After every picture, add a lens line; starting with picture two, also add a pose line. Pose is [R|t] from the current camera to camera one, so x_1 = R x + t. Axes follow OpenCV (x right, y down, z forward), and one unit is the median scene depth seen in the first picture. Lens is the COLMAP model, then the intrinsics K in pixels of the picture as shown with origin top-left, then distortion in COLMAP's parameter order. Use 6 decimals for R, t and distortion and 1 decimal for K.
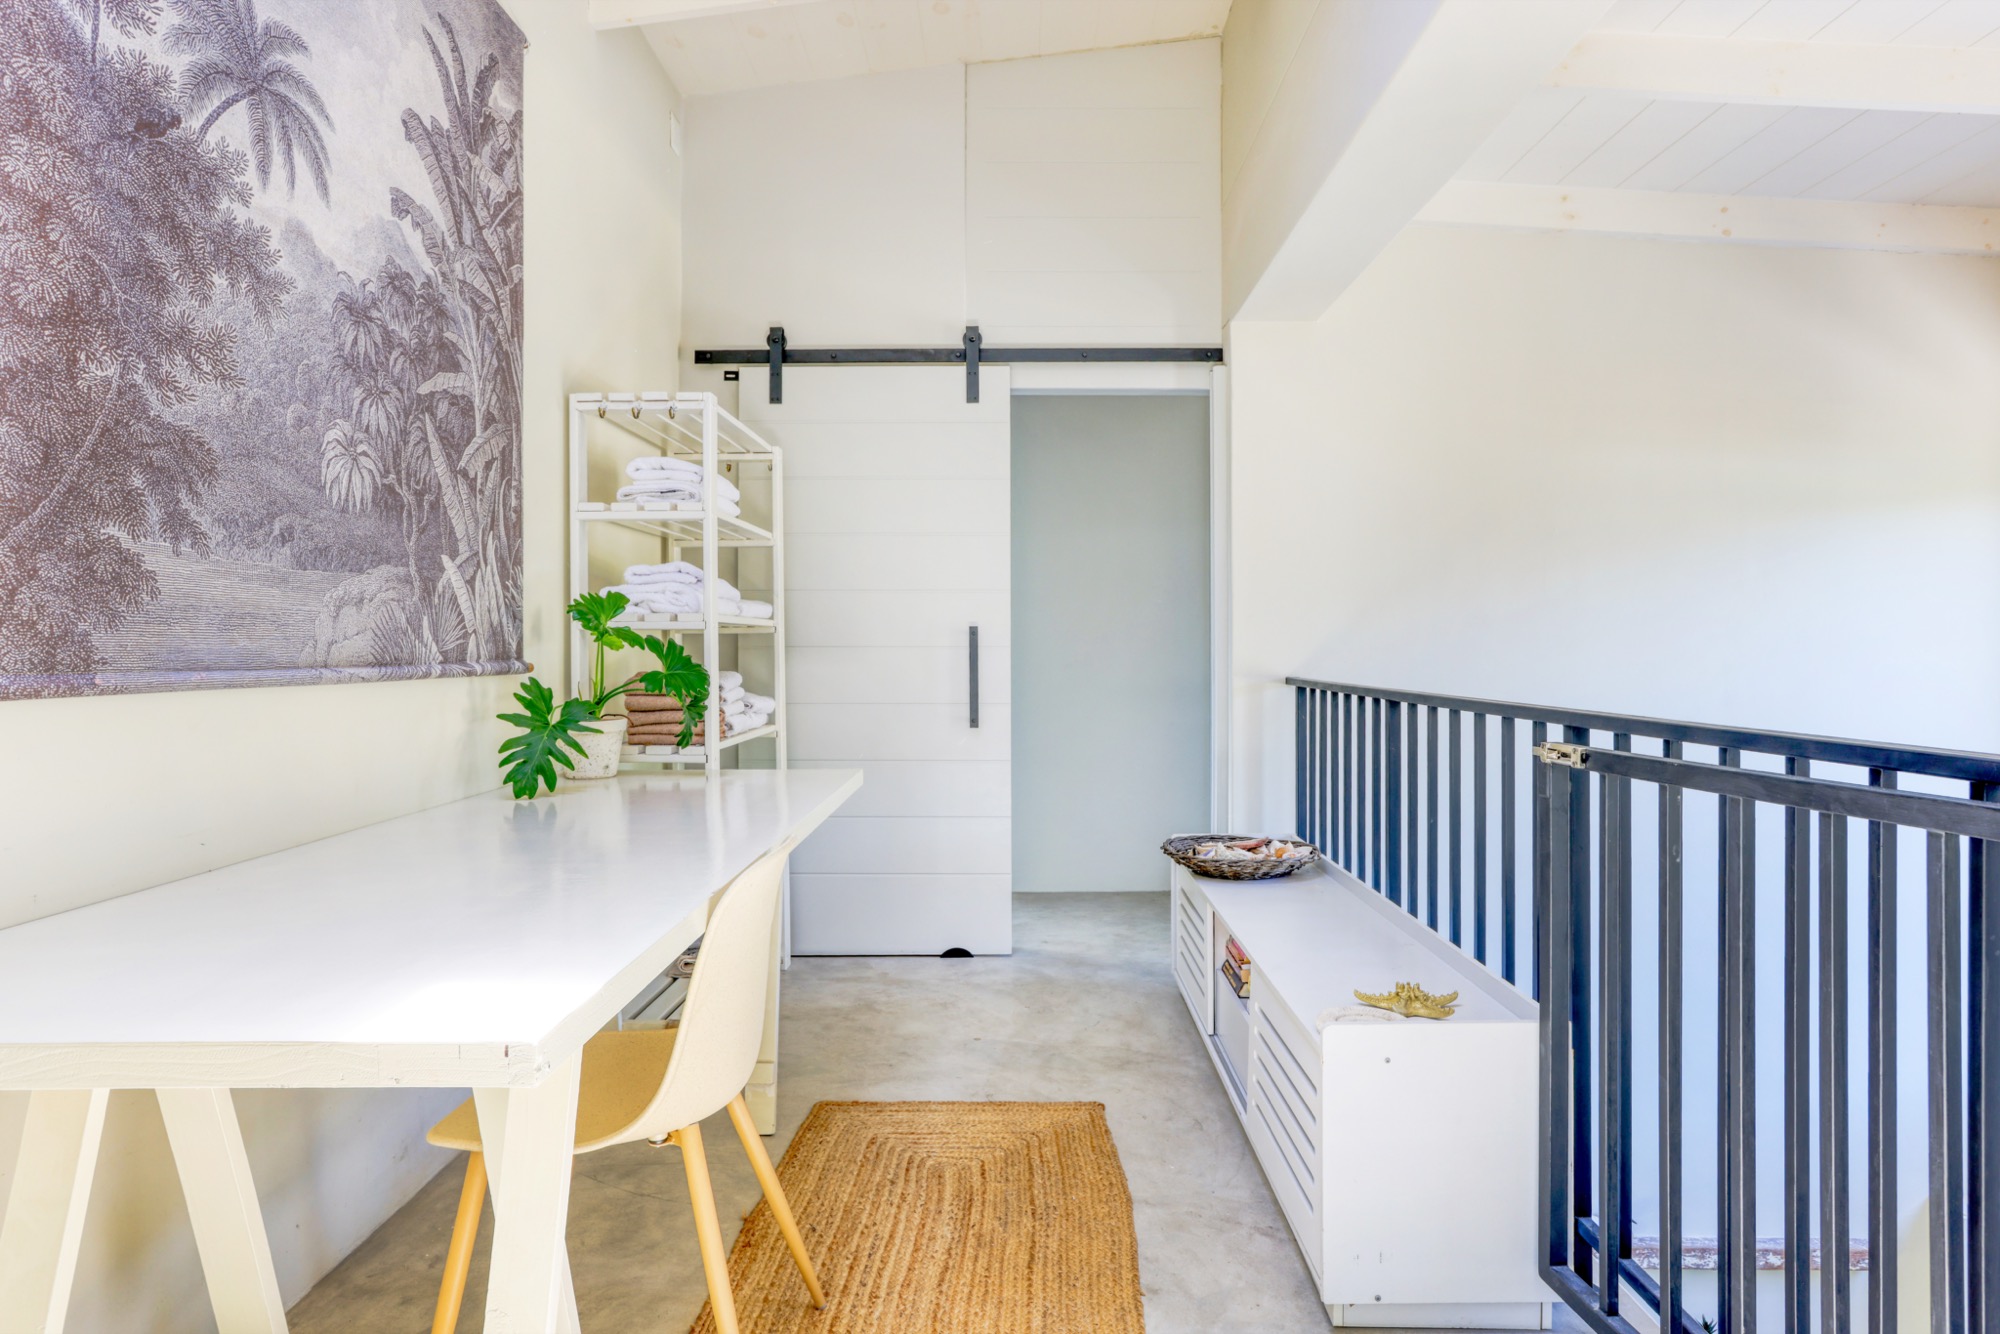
lens RADIAL K [[1141.9, 0, 992.8], [0, 1141.9, 655.6], [0, 0, 1]] dist [0.009180, 0.001503]
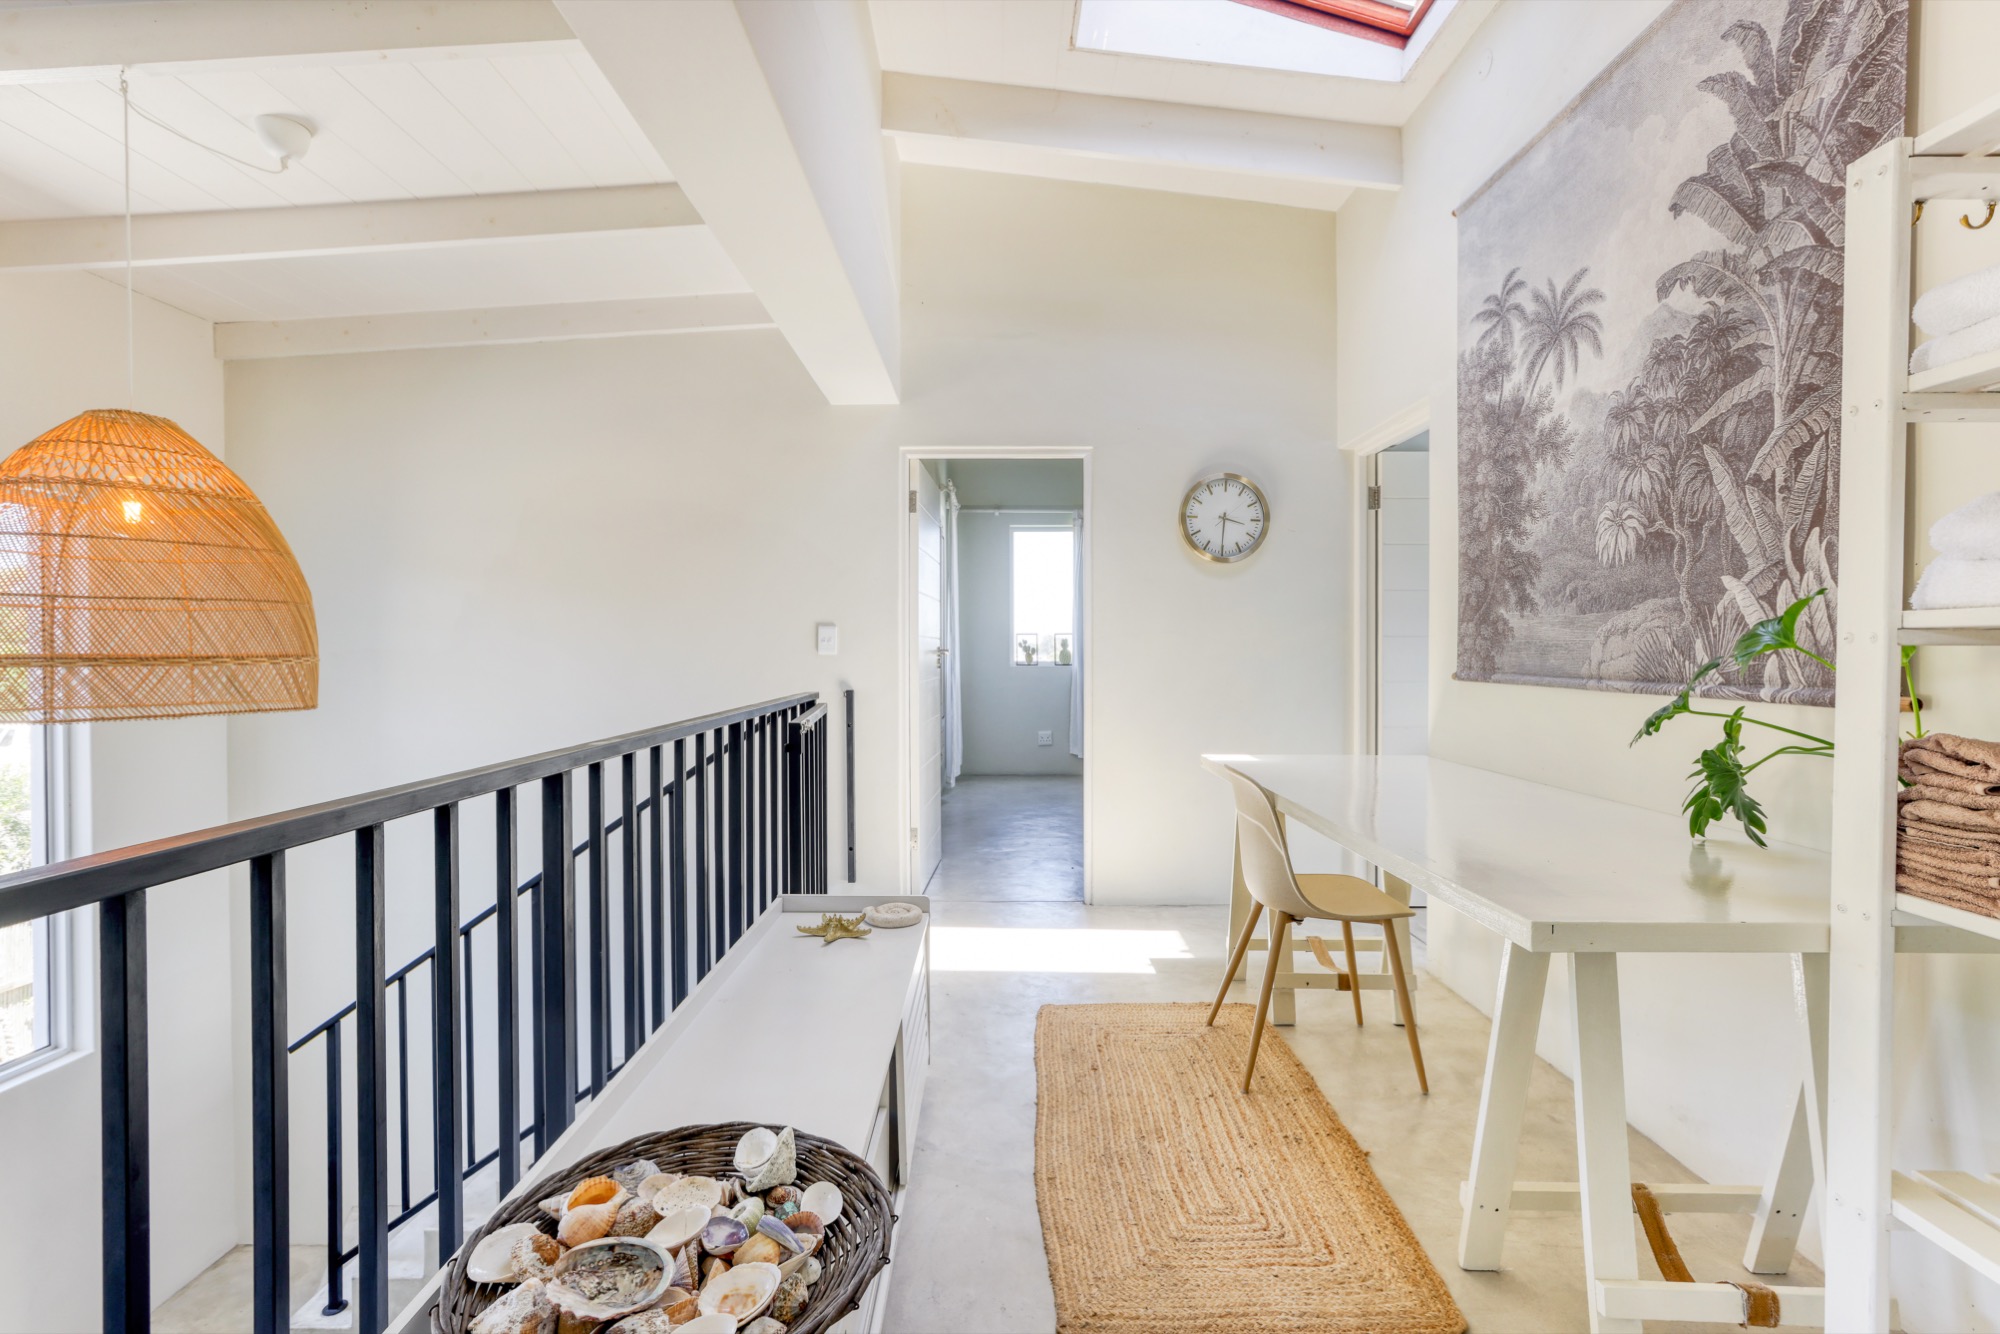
lens RADIAL K [[923.7, 0, 999.6], [0, 923.7, 662.5], [0, 0, 1]] dist [0.000652, 0.000056]
pose [[-0.999750, 0.005295, -0.021700, 0.190691], [0.004798, 0.999727, 0.022877, -0.039254], [0.021816, 0.022767, -0.999503, 2.057229]]
